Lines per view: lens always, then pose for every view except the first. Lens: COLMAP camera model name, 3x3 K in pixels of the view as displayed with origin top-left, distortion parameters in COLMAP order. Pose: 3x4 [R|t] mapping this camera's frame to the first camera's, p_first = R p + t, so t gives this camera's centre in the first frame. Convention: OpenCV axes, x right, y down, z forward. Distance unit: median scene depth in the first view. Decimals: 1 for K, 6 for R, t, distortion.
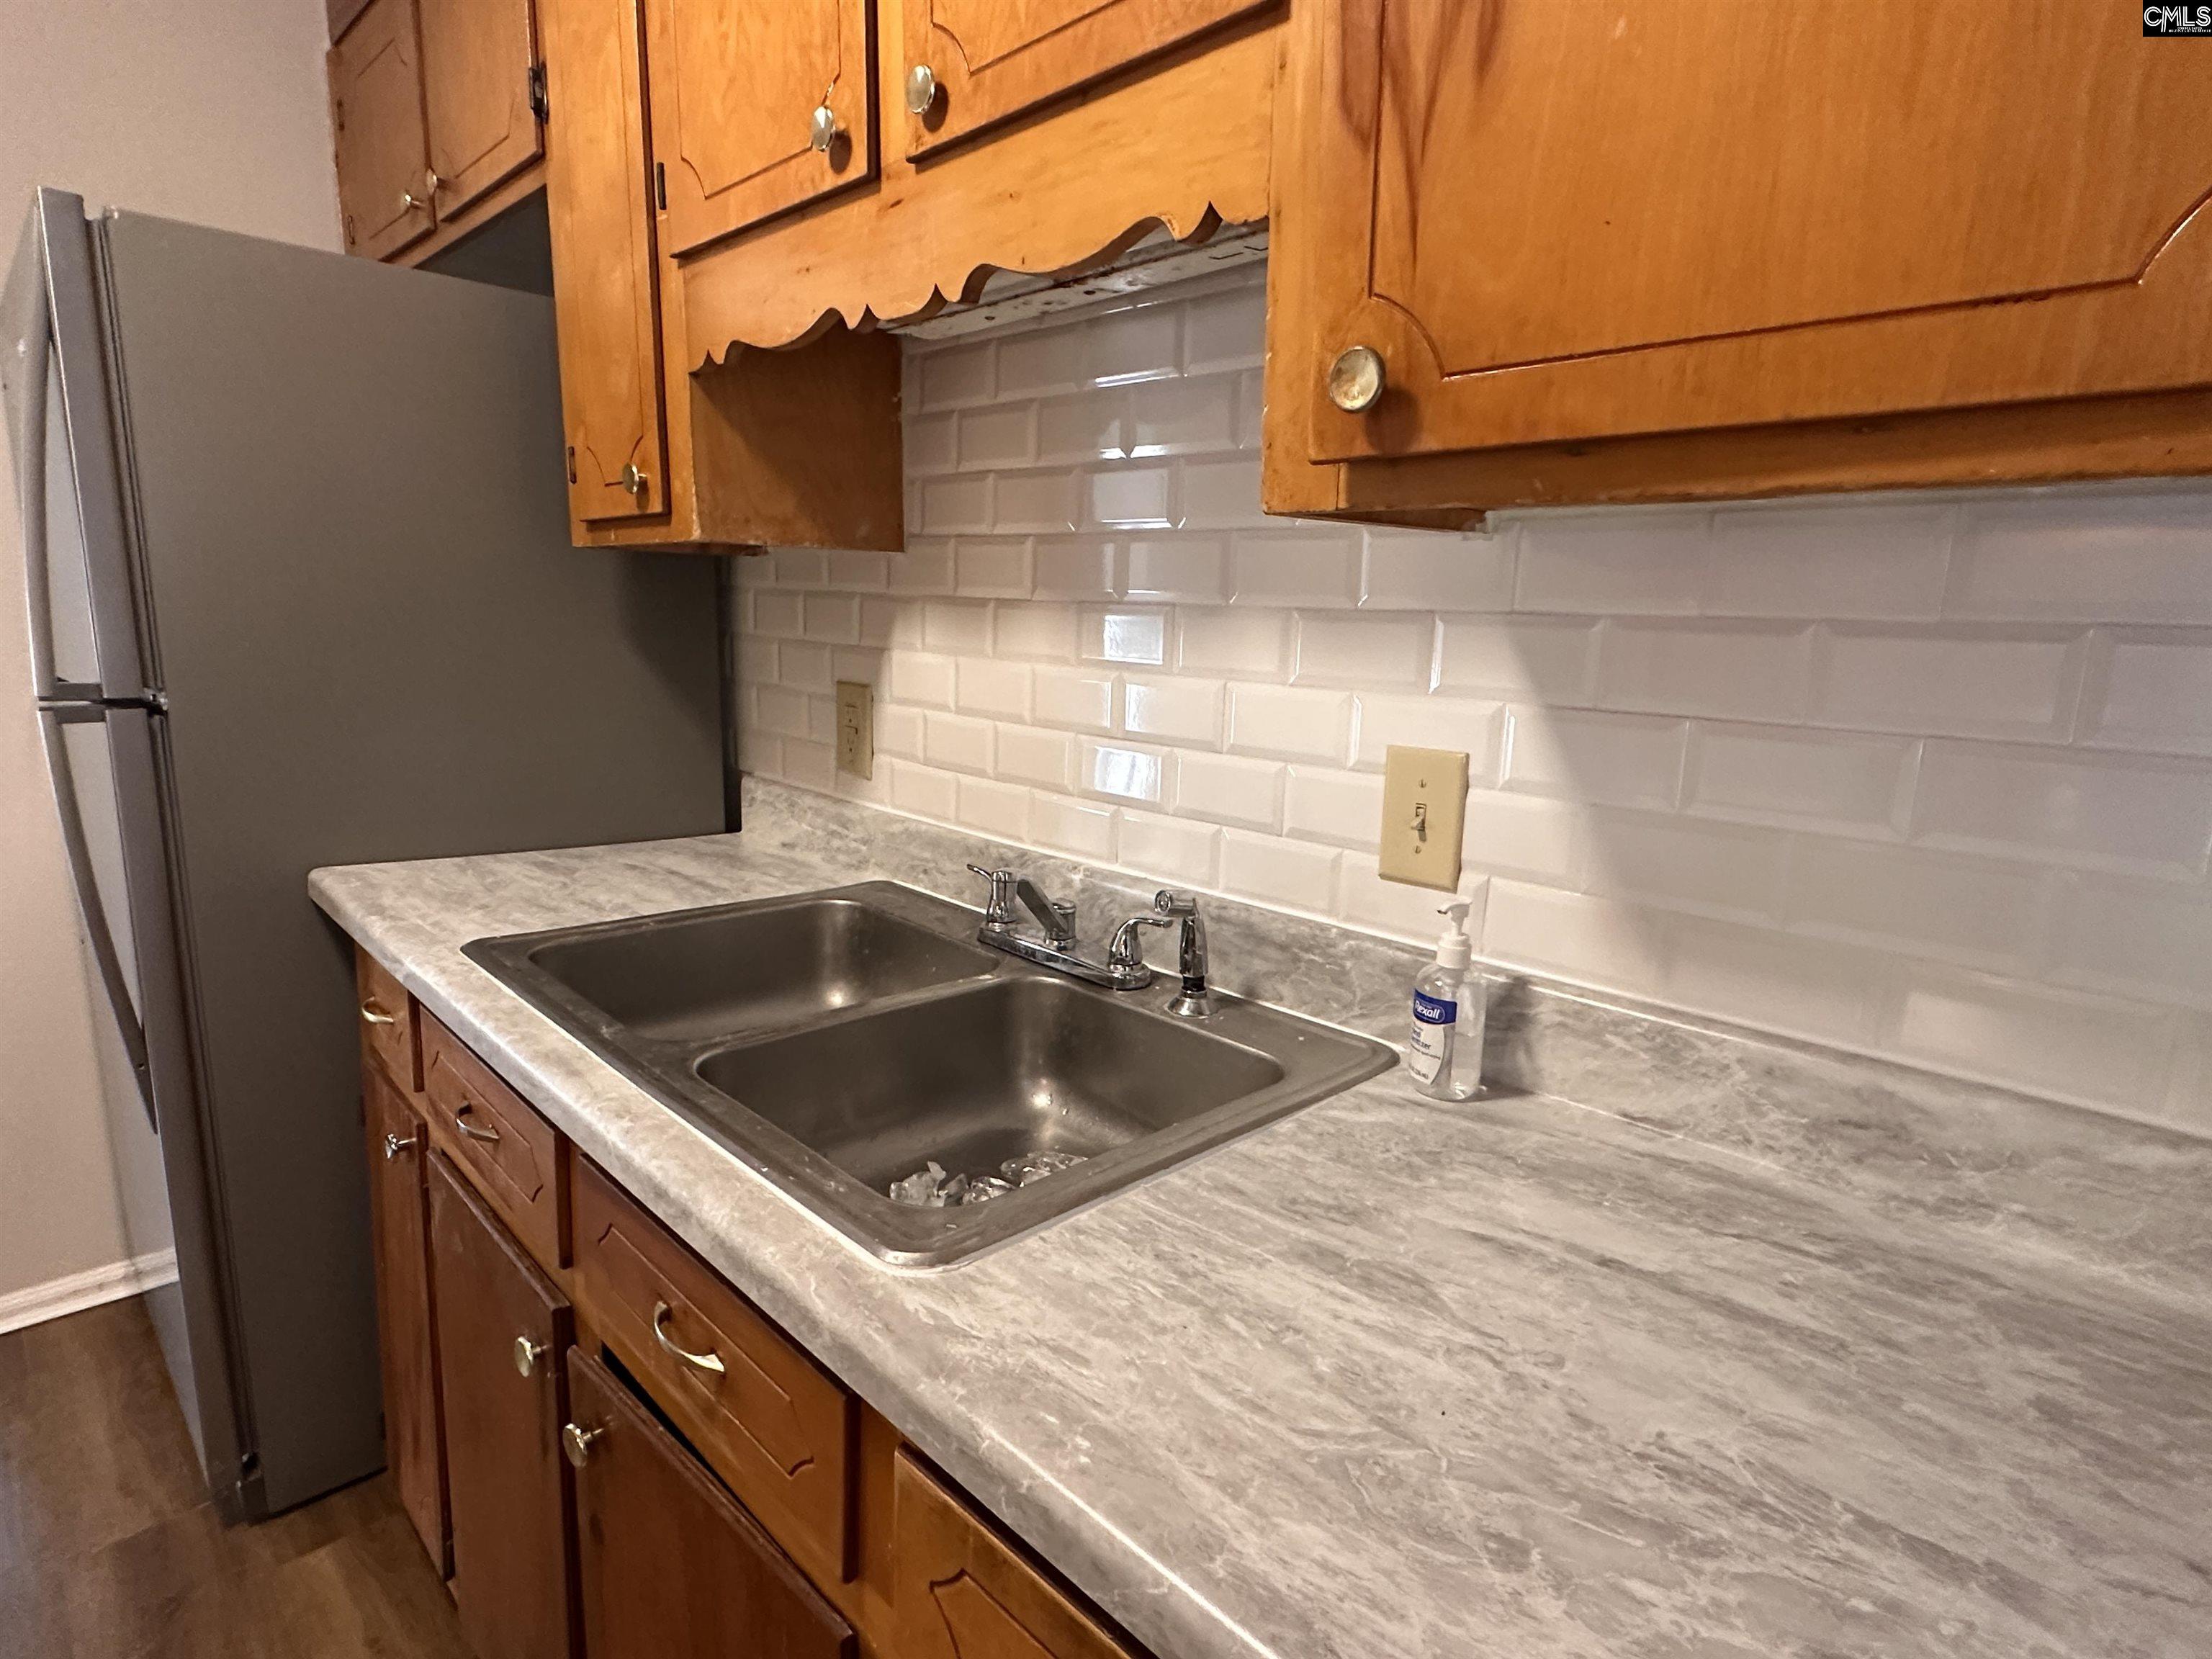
lens RADIAL K [[1173.0, 0, 1094.6], [0, 1173.0, 845.1], [0, 0, 1]] dist [-0.004778, 0.002426]
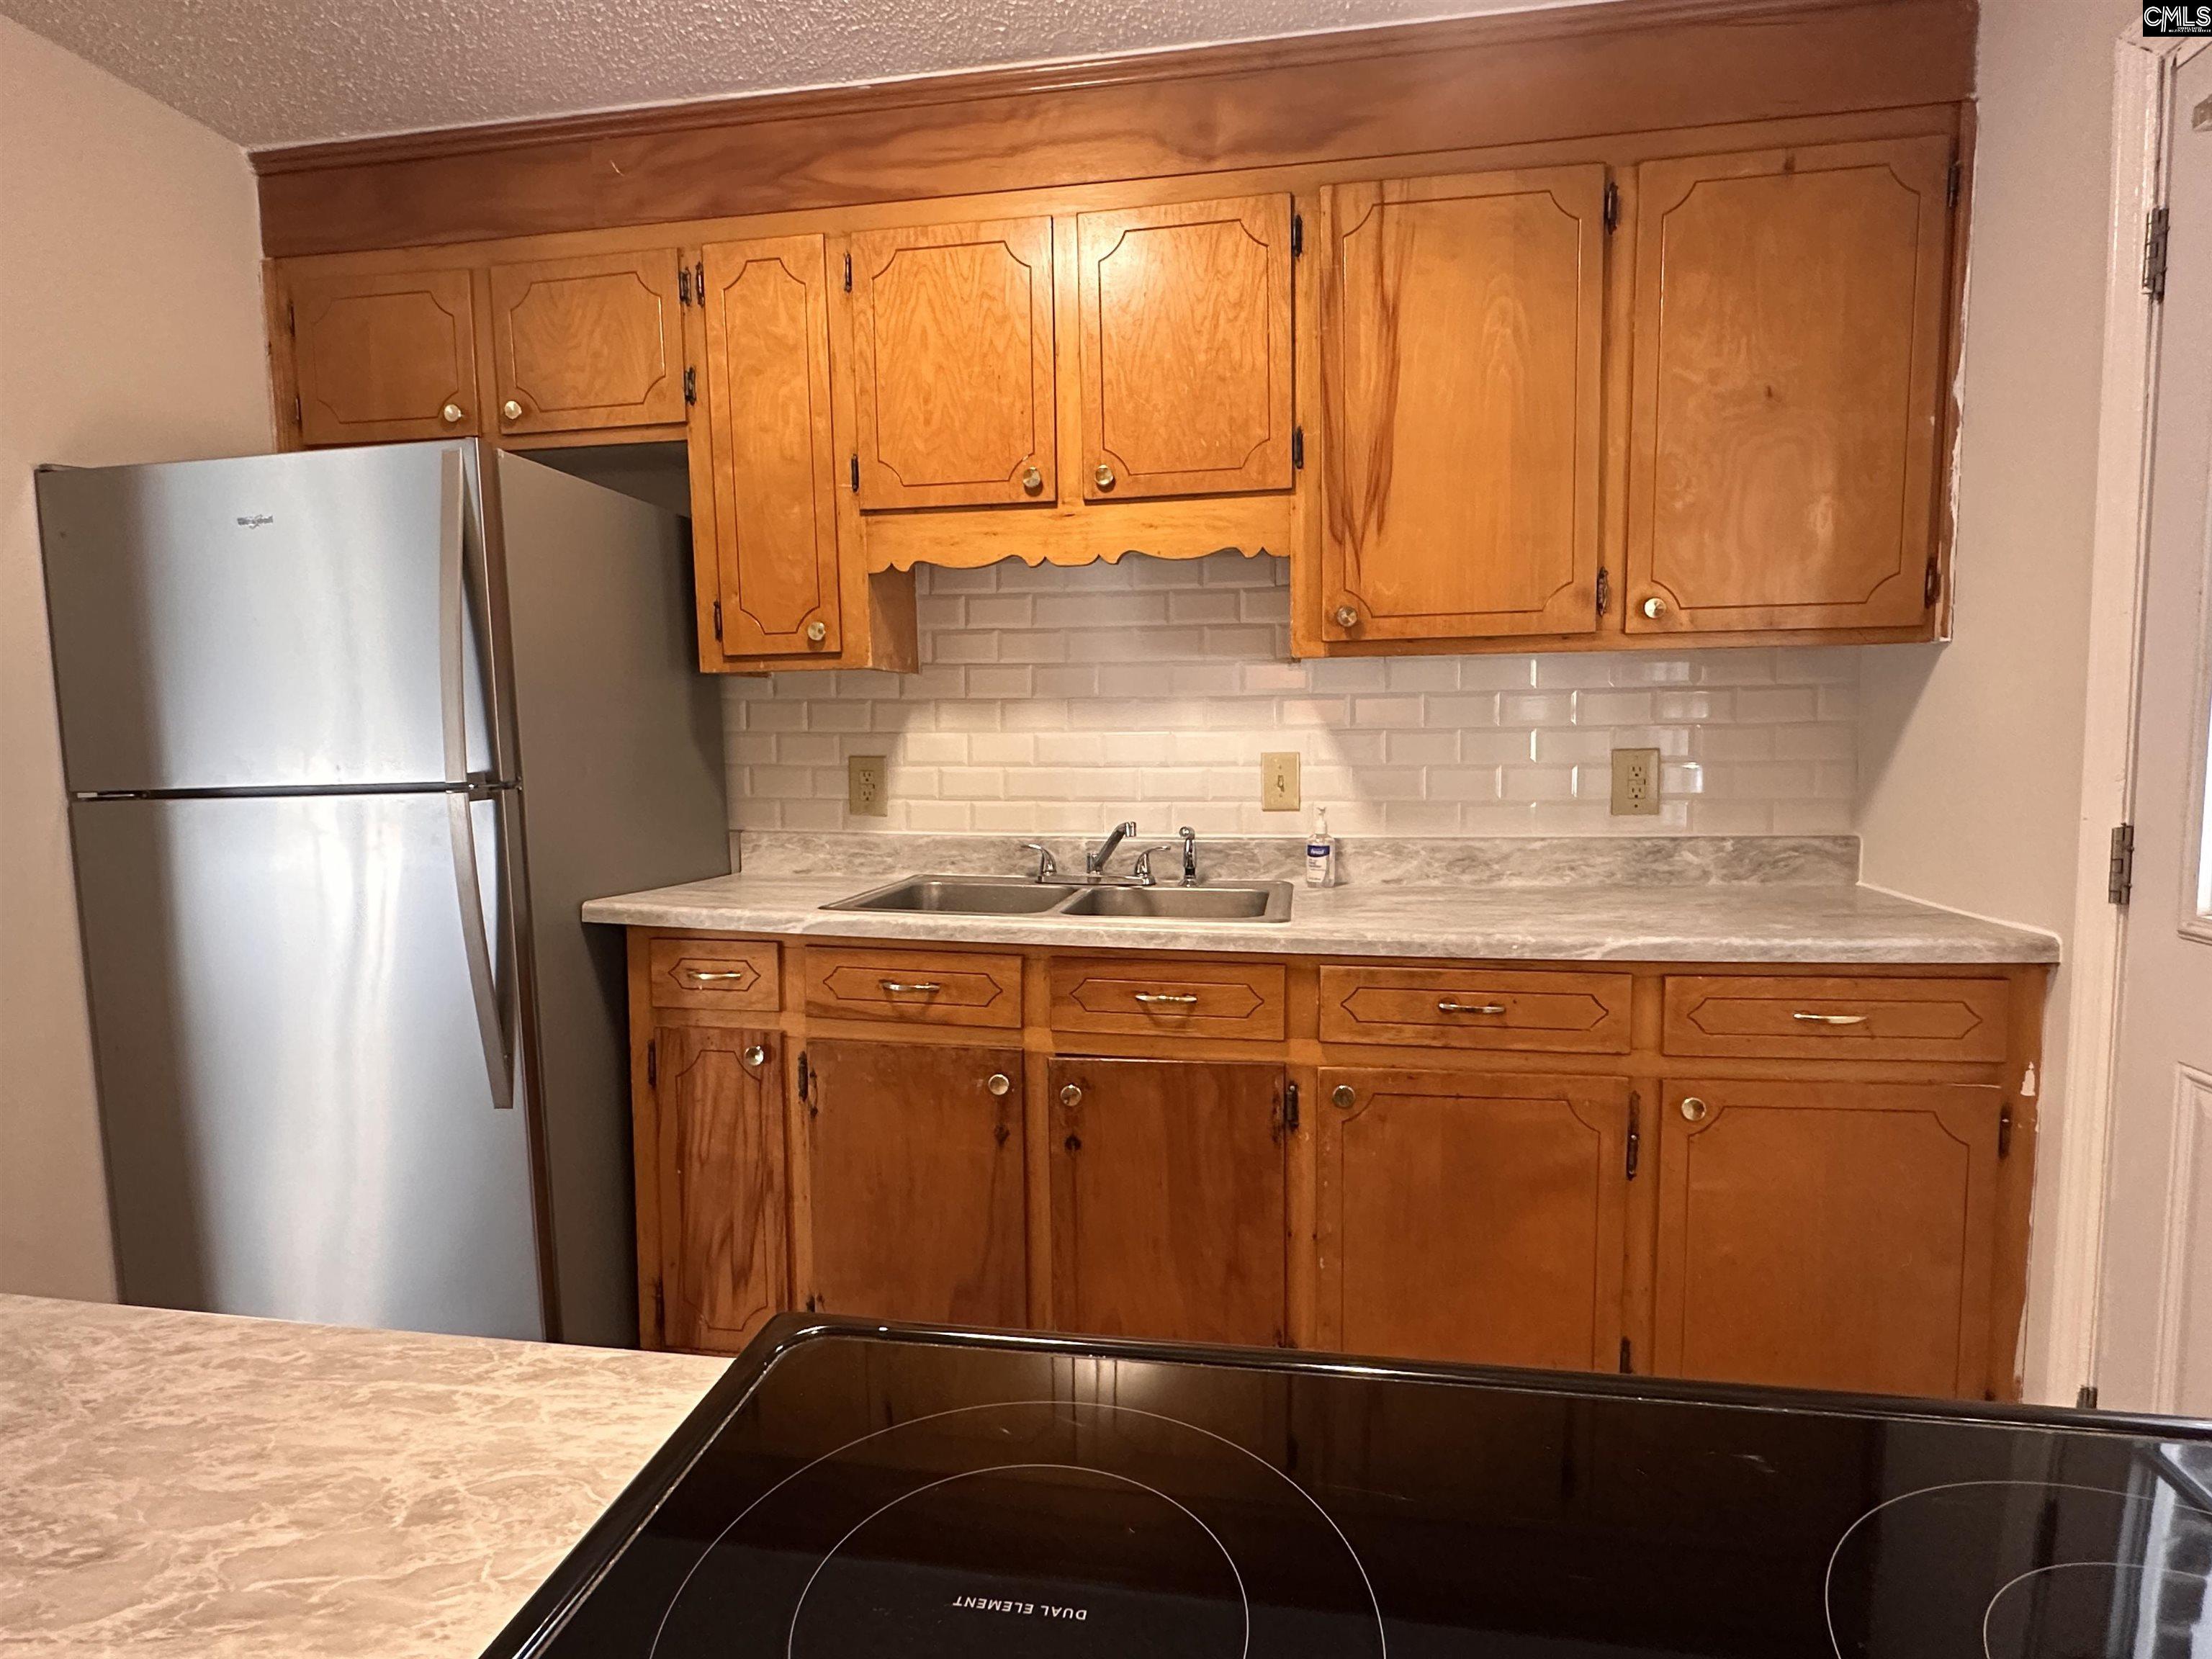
lens RADIAL K [[1173.0, 0, 1097.3], [0, 1173.0, 840.8], [0, 0, 1]] dist [-0.004778, 0.002426]
pose [[0.812783, -0.093382, 0.575034, -1.594871], [0.149420, 0.987466, -0.050840, 0.182350], [-0.563079, 0.127244, 0.816549, -0.804090]]
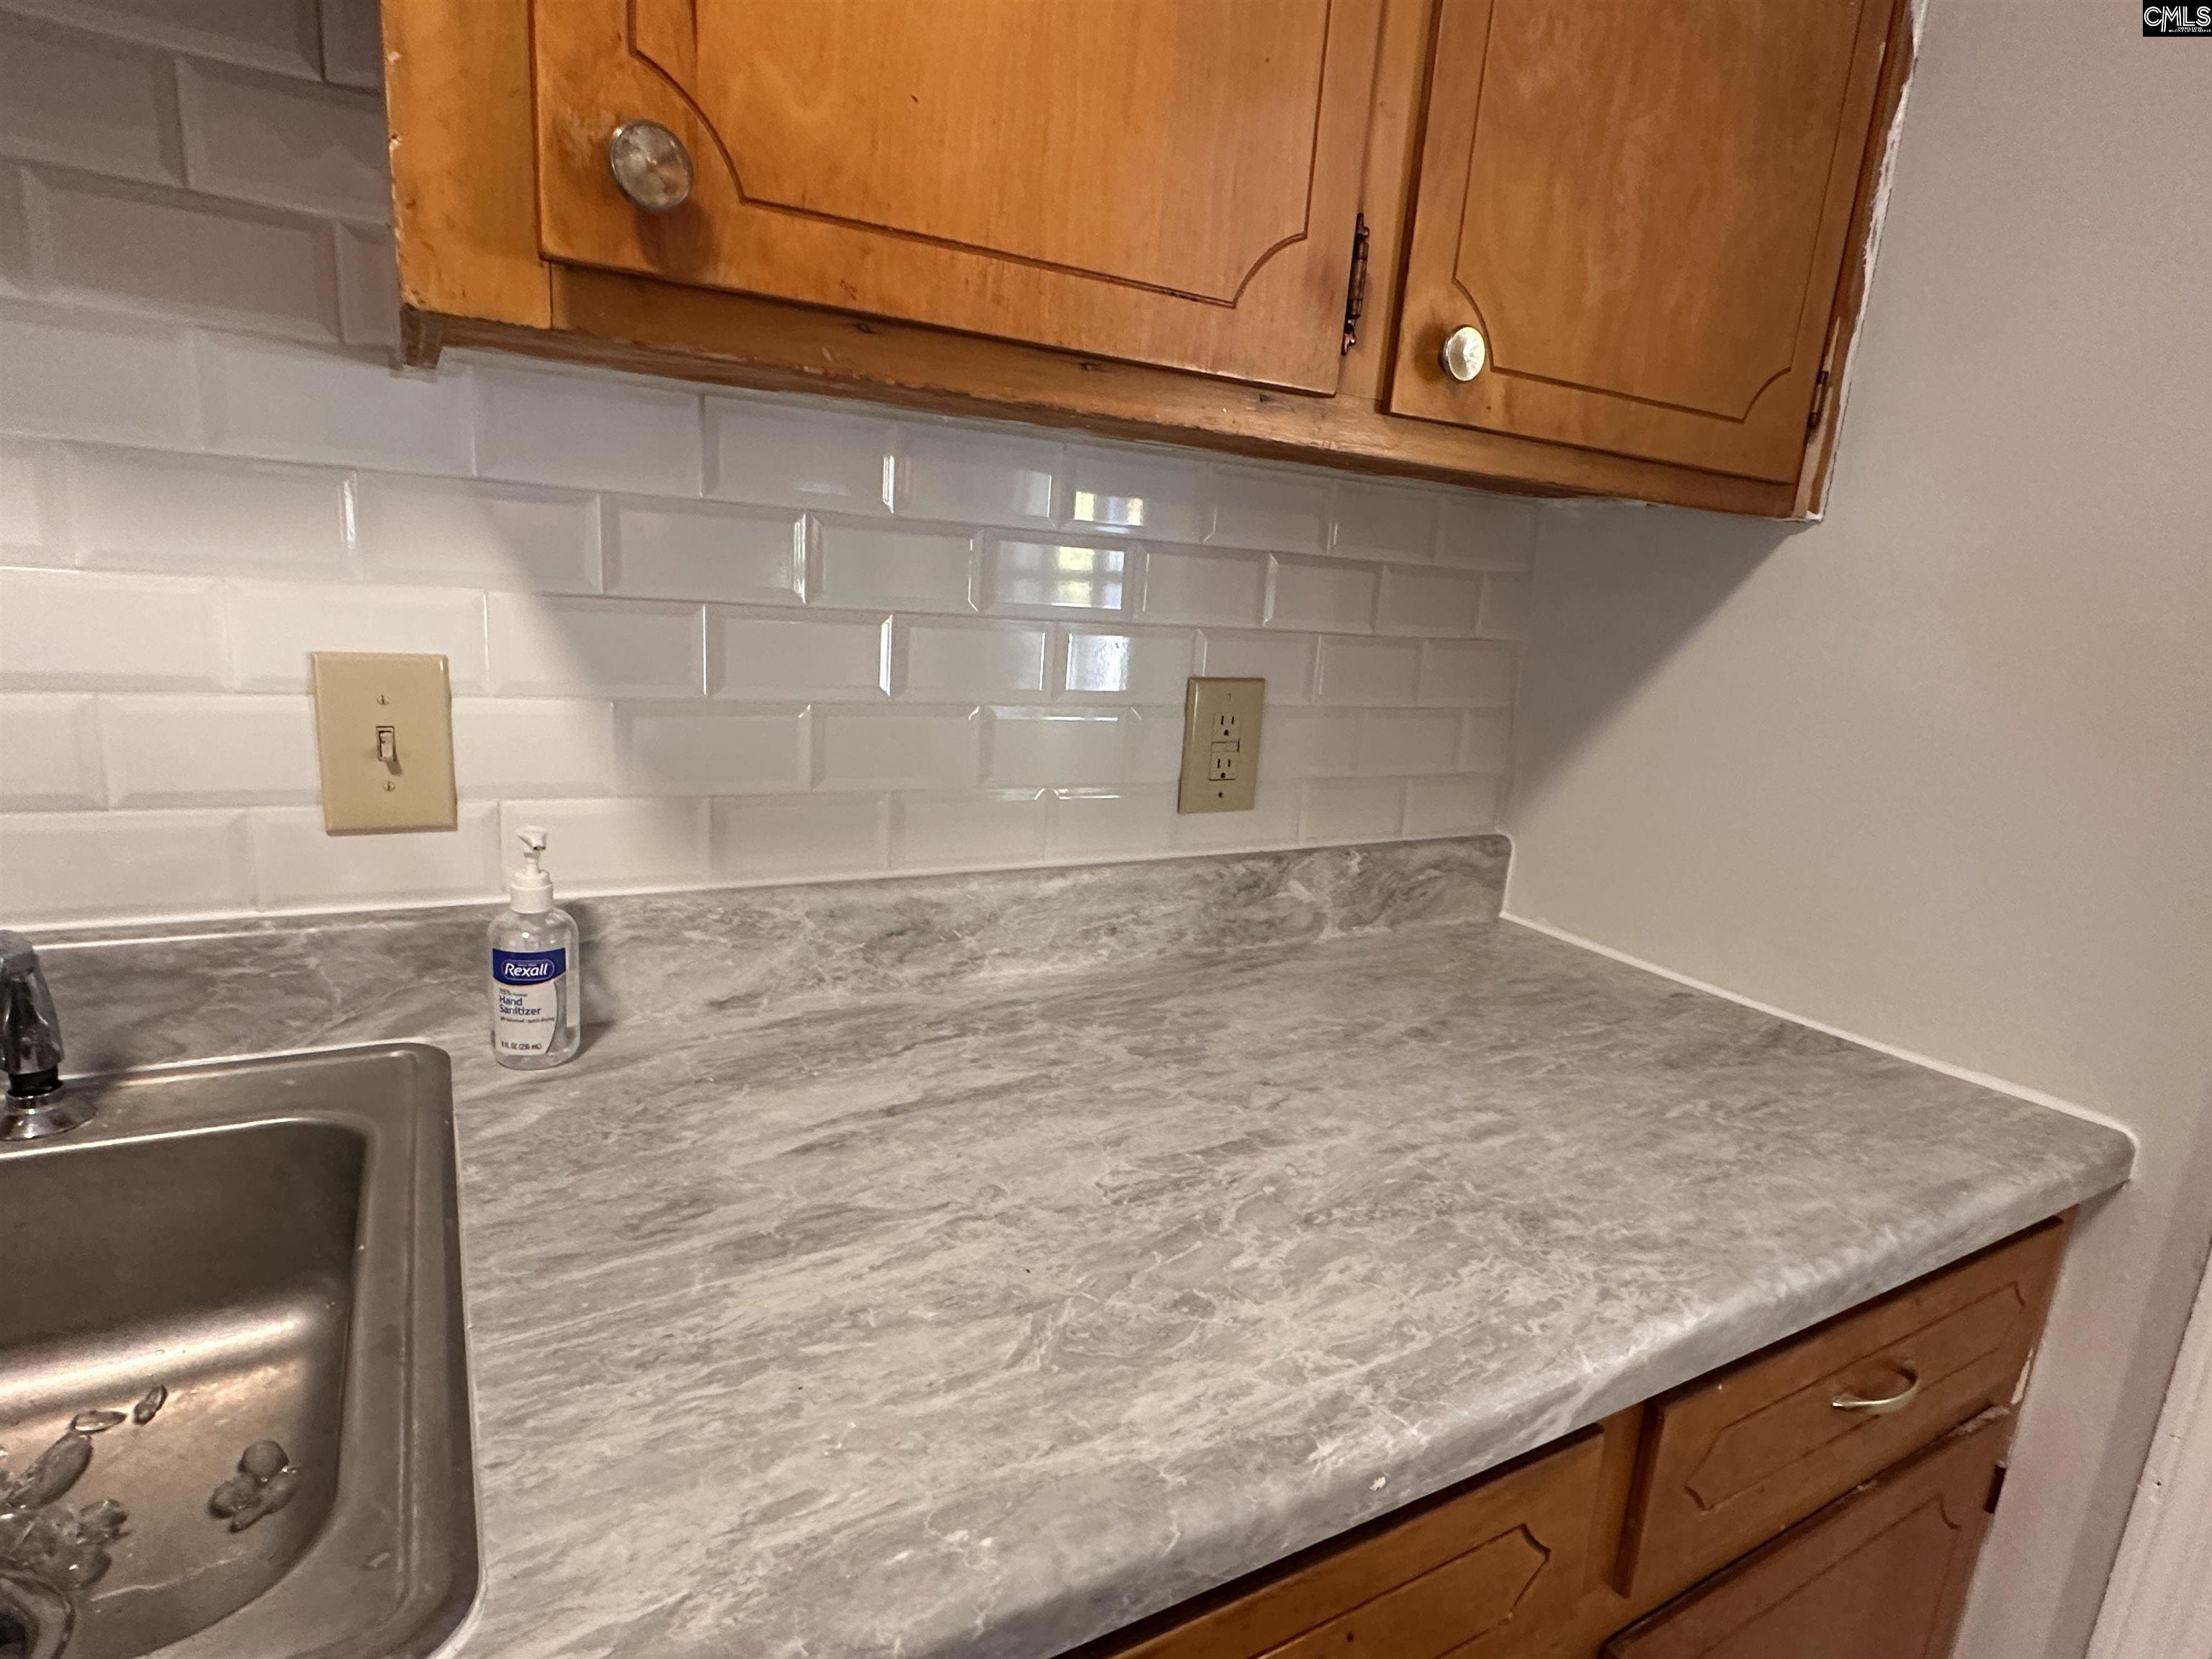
lens RADIAL K [[1173.0, 0, 1095.3], [0, 1173.0, 843.3], [0, 0, 1]] dist [-0.004778, 0.002426]
pose [[0.263778, -0.218529, 0.939503, -0.384377], [0.126672, 0.973412, 0.190851, -0.055217], [-0.956230, 0.068667, 0.284446, 0.394997]]
